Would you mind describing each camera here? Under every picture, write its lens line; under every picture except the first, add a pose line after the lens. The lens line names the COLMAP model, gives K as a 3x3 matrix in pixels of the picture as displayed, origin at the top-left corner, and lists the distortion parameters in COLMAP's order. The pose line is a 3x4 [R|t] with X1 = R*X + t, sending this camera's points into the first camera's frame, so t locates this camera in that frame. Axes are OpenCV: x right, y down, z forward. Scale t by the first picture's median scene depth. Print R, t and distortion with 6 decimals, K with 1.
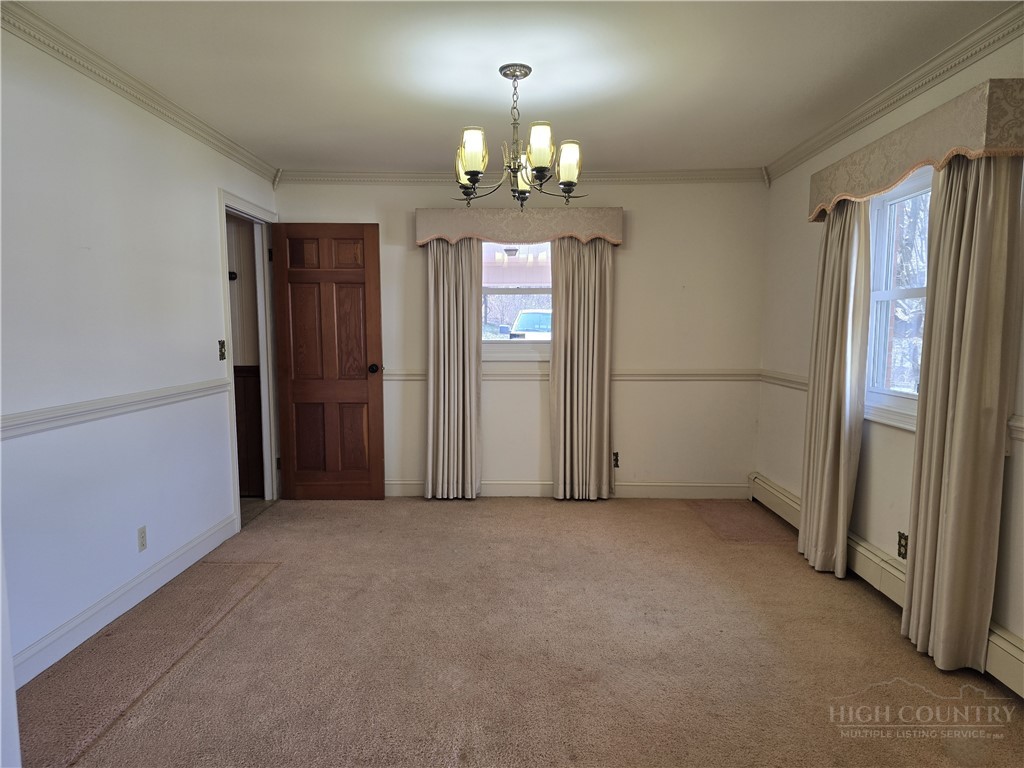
lens RADIAL K [[681.4, 0, 508.9], [0, 681.4, 387.7], [0, 0, 1]] dist [0.090723, -0.087251]
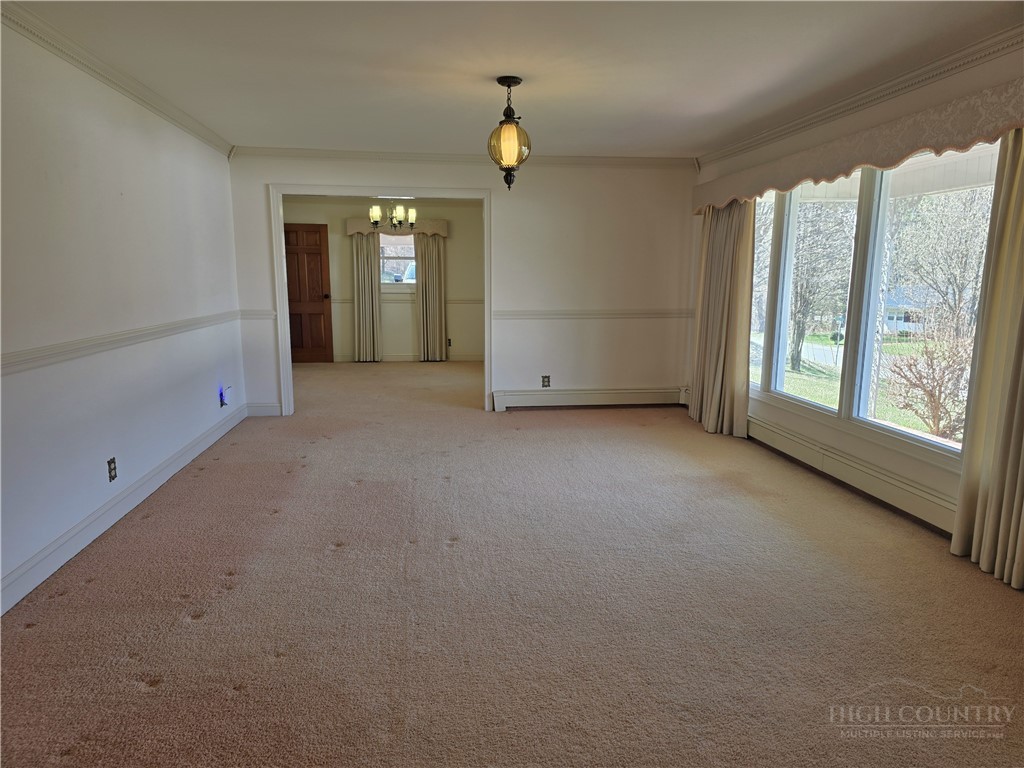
lens RADIAL K [[681.4, 0, 508.9], [0, 681.4, 387.7], [0, 0, 1]] dist [0.090723, -0.087251]
pose [[0.989705, -0.019322, 0.141813, 0.042369], [0.008596, 0.997081, 0.075861, 0.090971], [-0.142865, -0.073861, 0.986982, -1.093517]]
